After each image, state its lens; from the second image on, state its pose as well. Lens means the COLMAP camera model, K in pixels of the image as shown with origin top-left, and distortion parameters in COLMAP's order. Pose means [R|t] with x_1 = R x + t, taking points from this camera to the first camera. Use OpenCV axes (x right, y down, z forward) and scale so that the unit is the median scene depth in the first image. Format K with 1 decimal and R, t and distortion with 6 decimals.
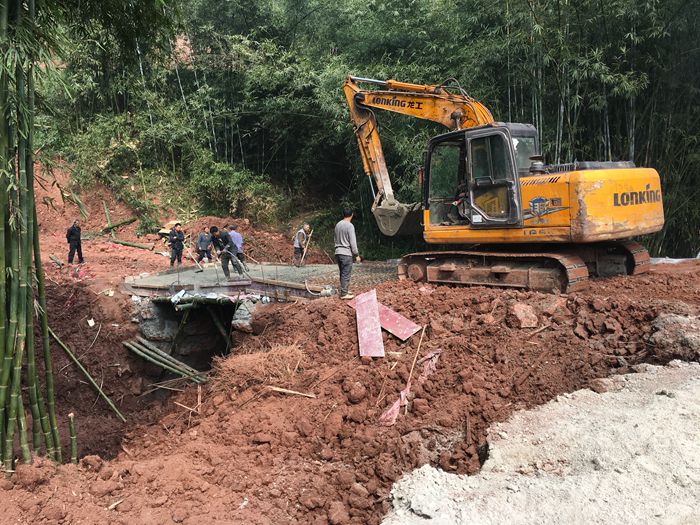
lens RADIAL K [[590.8, 0, 350.0], [0, 590.8, 262.5], [0, 0, 1]] dist [0.087360, -0.116849]
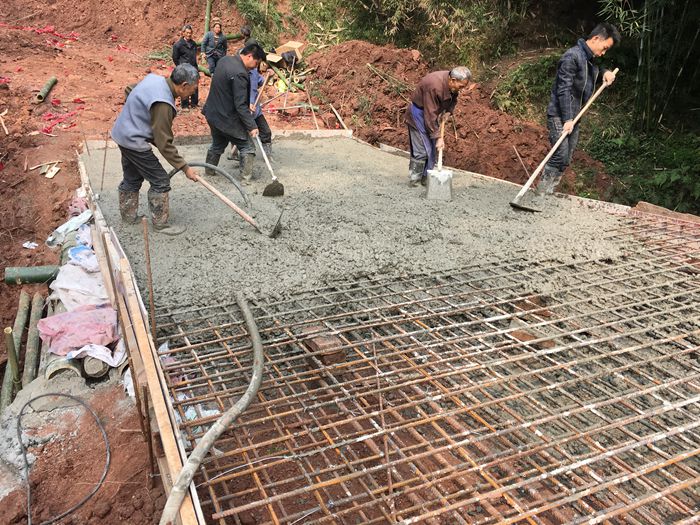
lens RADIAL K [[590.8, 0, 350.0], [0, 590.8, 262.5], [0, 0, 1]] dist [0.087360, -0.116849]
pose [[0.923334, 0.205262, -0.324534, -0.006492], [-0.120200, 0.957167, 0.263408, -0.021915], [0.364701, -0.204204, 0.908457, 0.417696]]
